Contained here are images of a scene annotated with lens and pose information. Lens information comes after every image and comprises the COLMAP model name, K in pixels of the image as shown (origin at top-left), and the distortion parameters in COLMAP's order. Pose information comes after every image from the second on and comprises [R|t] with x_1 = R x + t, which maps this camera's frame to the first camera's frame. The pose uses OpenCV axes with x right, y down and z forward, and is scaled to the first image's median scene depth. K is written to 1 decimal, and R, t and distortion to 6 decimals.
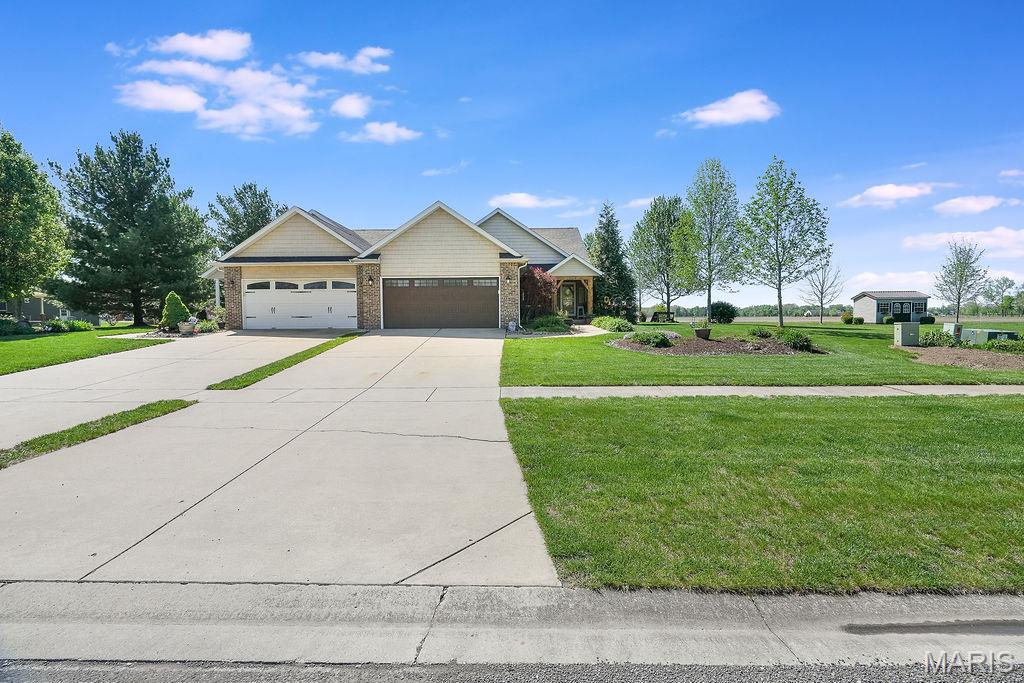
lens RADIAL K [[431.9, 0, 512.0], [0, 431.9, 341.5], [0, 0, 1]] dist [0.001131, 0.000047]
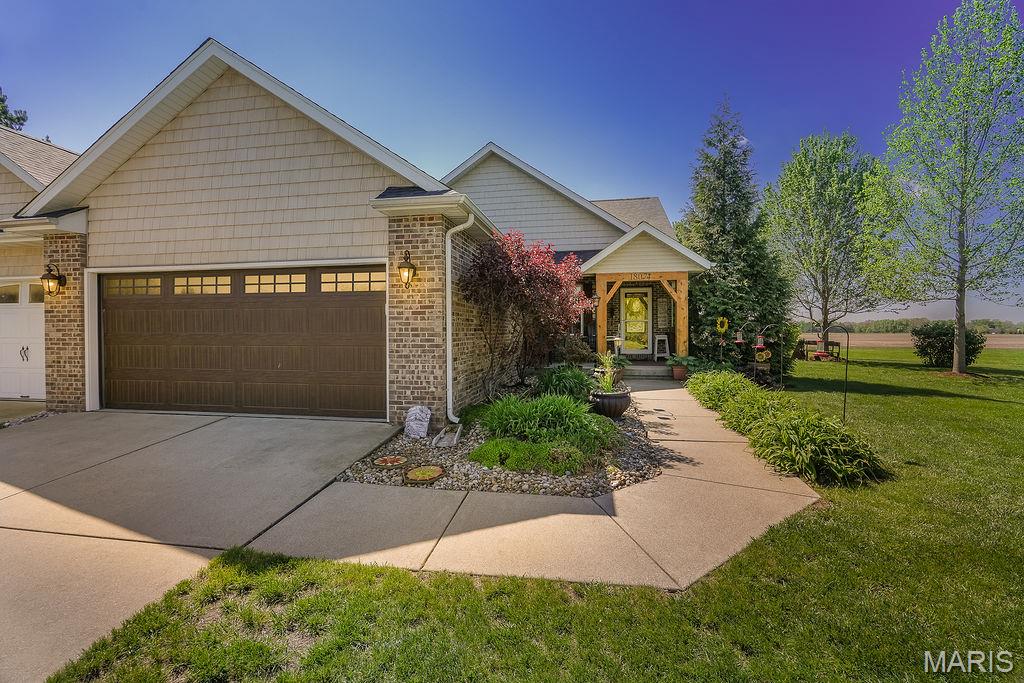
lens RADIAL K [[431.9, 0, 512.0], [0, 431.9, 341.5], [0, 0, 1]] dist [0.001131, 0.000047]
pose [[0.982410, 0.009957, -0.186471, 0.091076], [-0.016209, 0.999355, -0.032036, -0.061544], [0.186032, 0.034495, 0.981938, 0.528098]]
